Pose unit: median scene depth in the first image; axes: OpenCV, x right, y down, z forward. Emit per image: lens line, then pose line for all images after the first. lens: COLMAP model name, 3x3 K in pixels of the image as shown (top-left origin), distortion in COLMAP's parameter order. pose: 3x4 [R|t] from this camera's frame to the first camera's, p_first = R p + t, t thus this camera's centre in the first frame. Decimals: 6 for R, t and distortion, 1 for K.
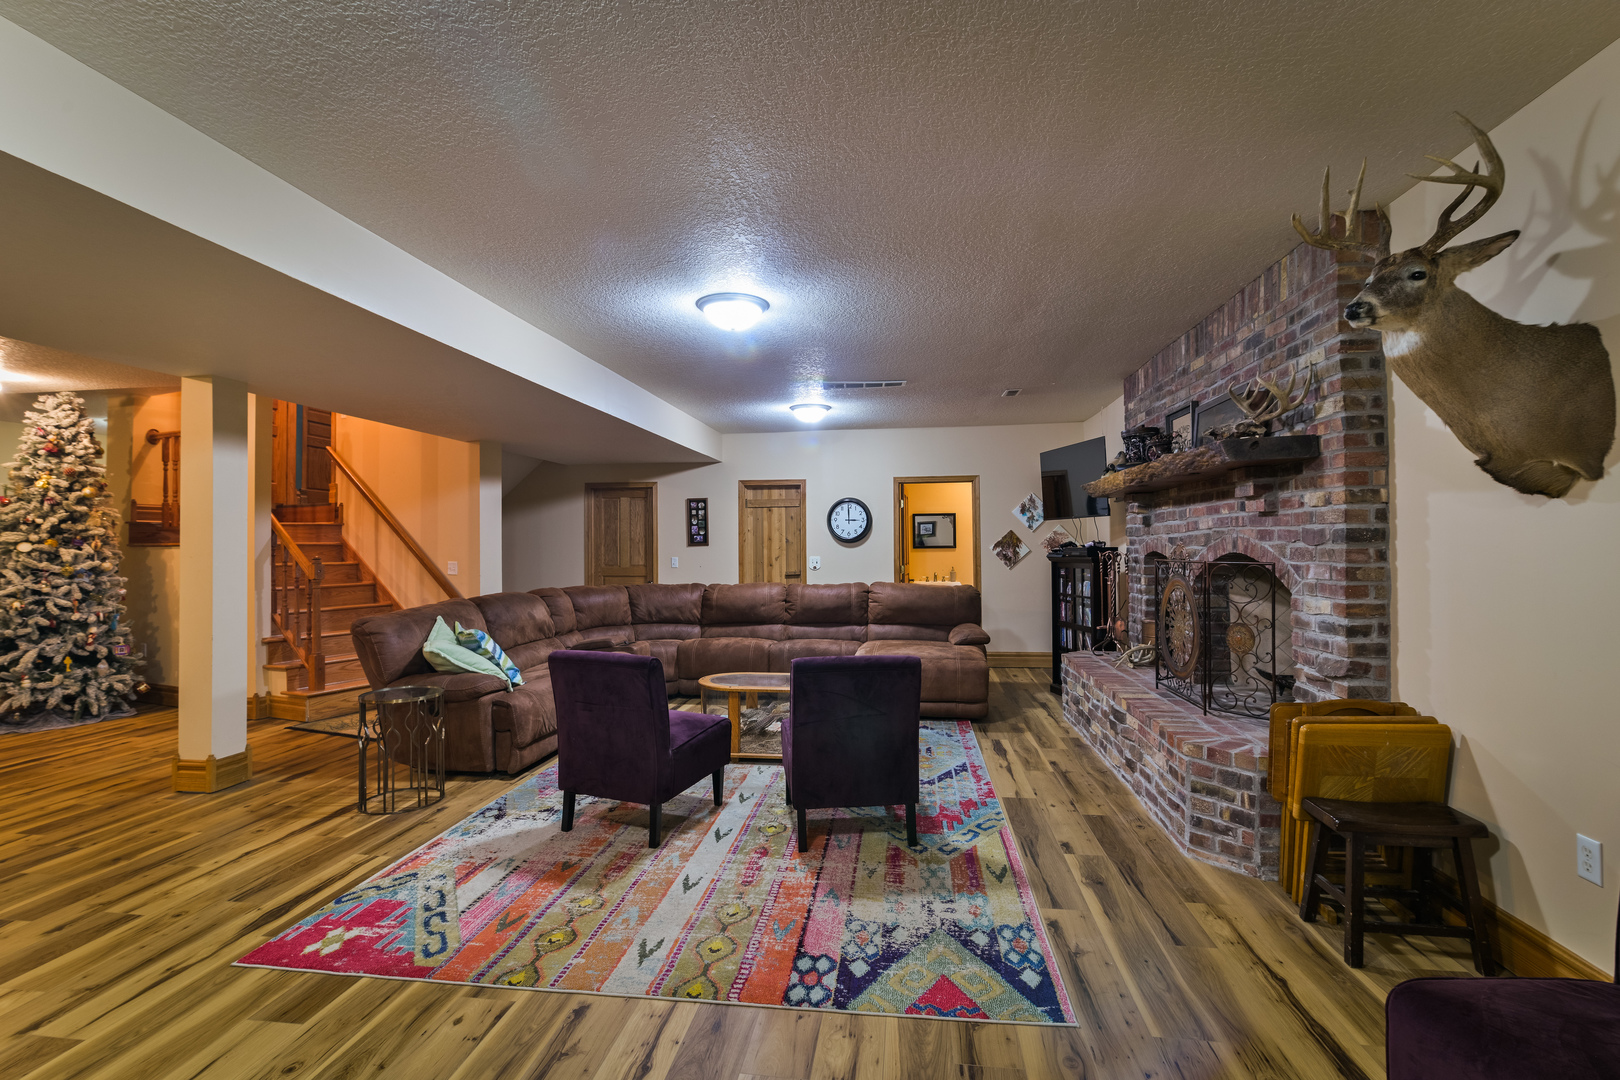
lens RADIAL K [[739.3, 0, 832.9], [0, 739.3, 506.5], [0, 0, 1]] dist [-0.010988, 0.002803]
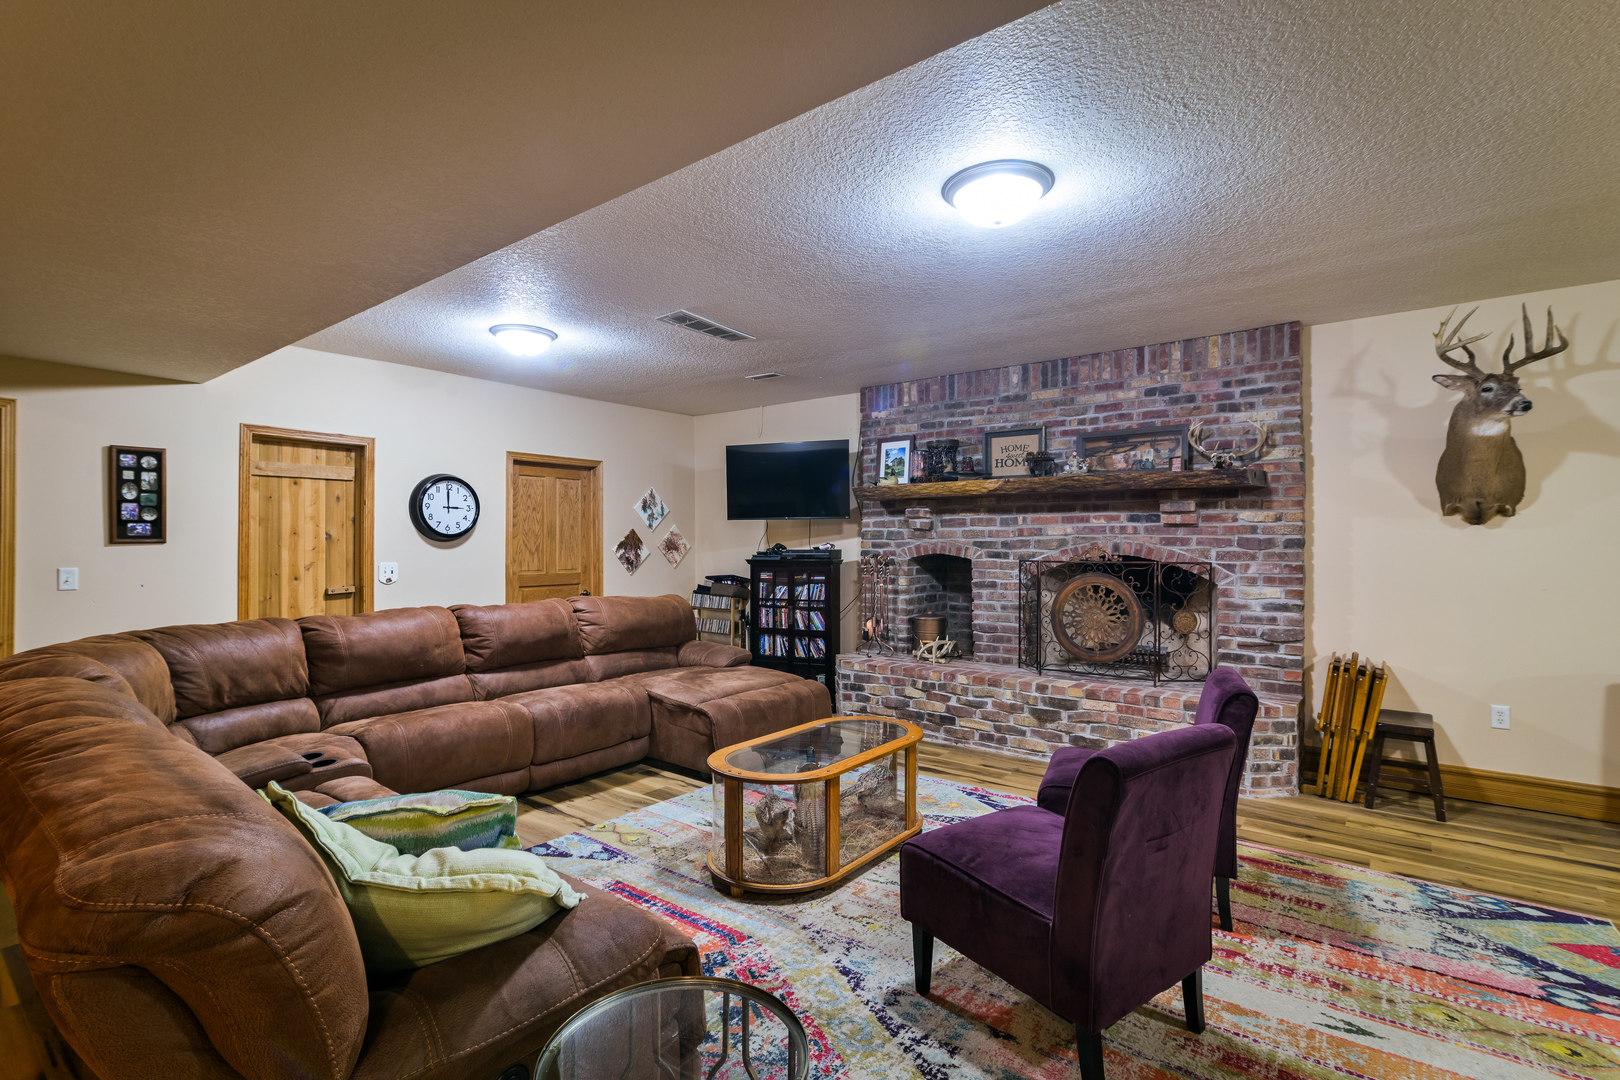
lens RADIAL K [[739.3, 0, 787.8], [0, 739.3, 518.1], [0, 0, 1]] dist [-0.010988, 0.002803]
pose [[0.529735, 0.038917, 0.847270, -0.507810], [-0.050585, 0.998618, -0.014242, 0.029247], [-0.846654, -0.035315, 0.530971, 0.511571]]
